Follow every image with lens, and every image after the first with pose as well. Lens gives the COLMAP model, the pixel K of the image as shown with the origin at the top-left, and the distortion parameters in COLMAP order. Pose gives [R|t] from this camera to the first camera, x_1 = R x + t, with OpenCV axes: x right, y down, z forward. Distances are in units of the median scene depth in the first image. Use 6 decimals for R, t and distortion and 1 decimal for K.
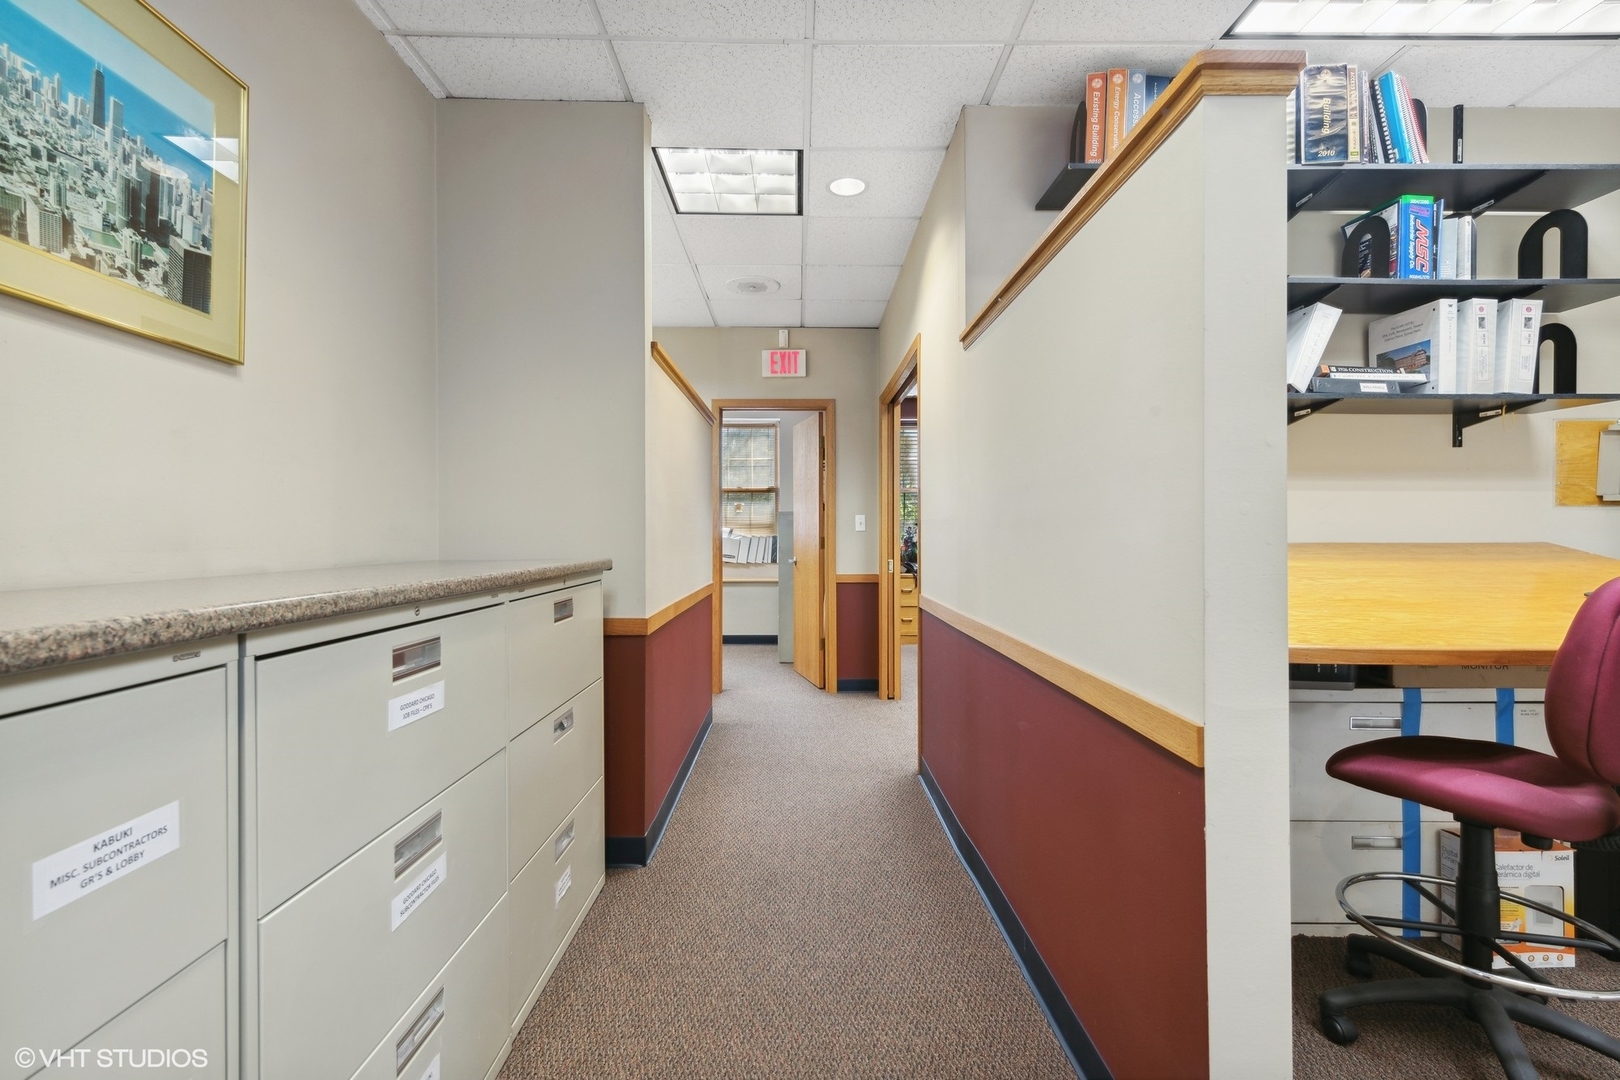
lens RADIAL K [[738.7, 0, 810.4], [0, 738.7, 536.4], [0, 0, 1]] dist [0.012083, 0.000462]
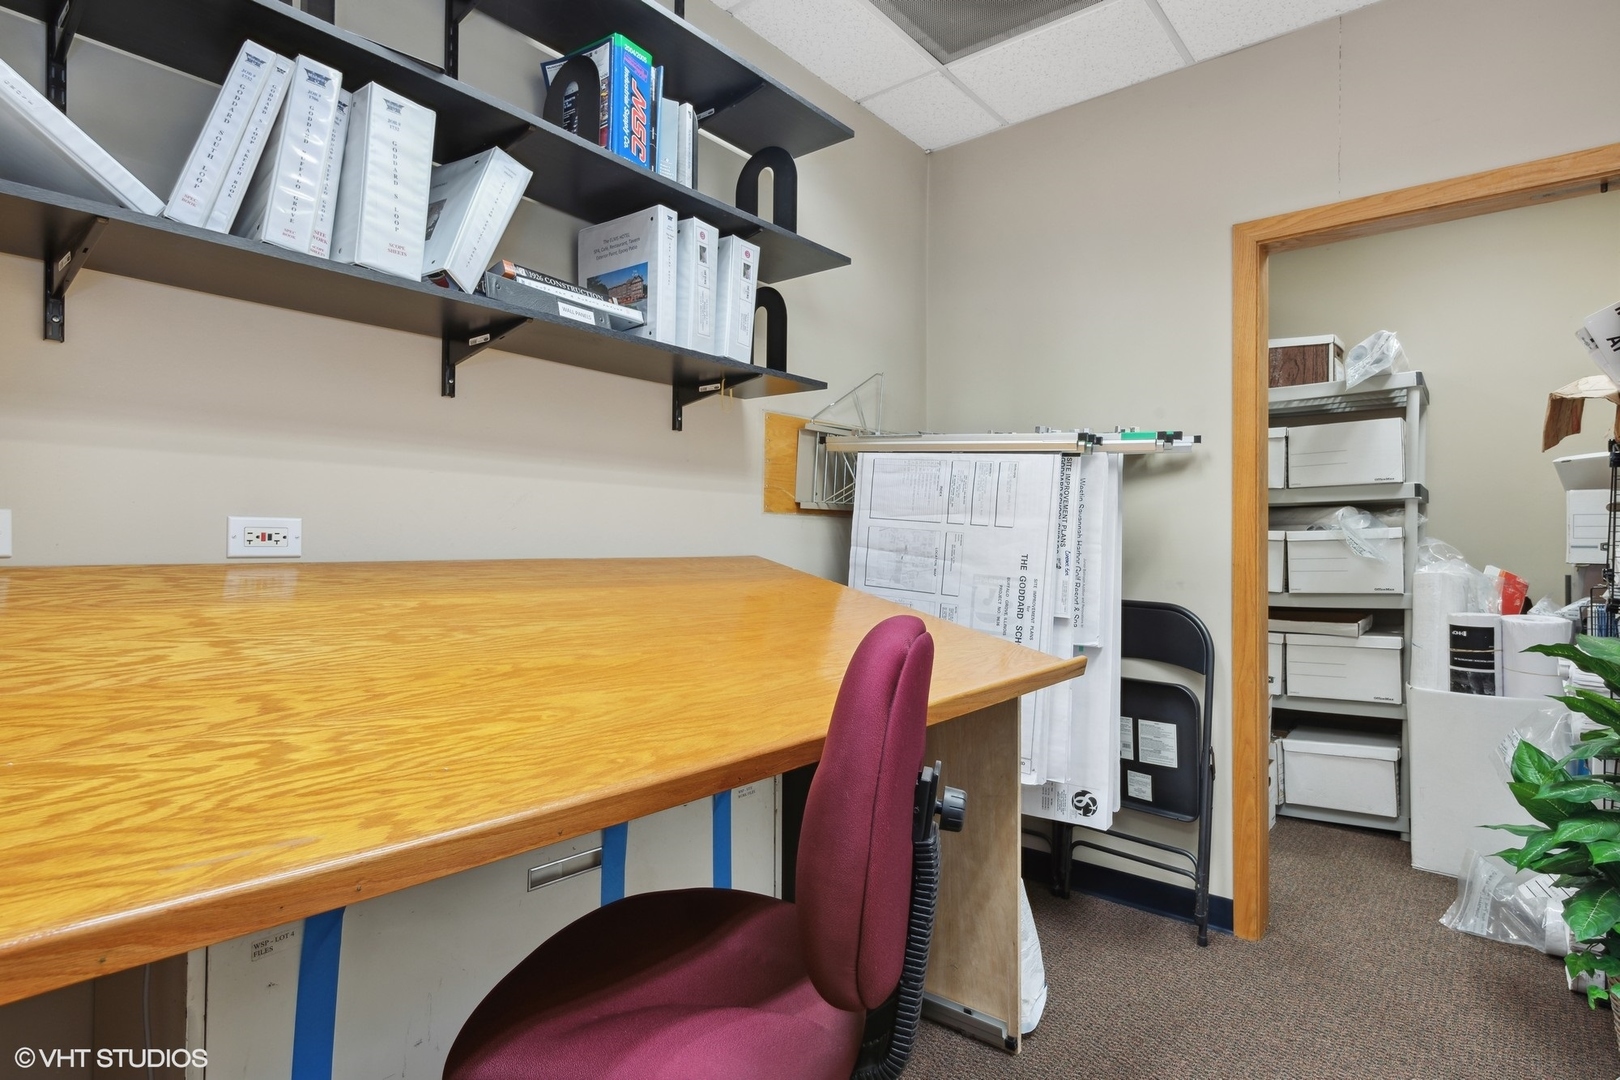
lens RADIAL K [[873.8, 0, 812.5], [0, 873.8, 538.0], [0, 0, 1]] dist [0.000006, -0.000366]
pose [[0.647866, 0.010937, 0.761675, 0.321440], [-0.006803, 0.999940, -0.008572, -0.004706], [-0.761724, 0.000372, 0.647902, 0.365074]]
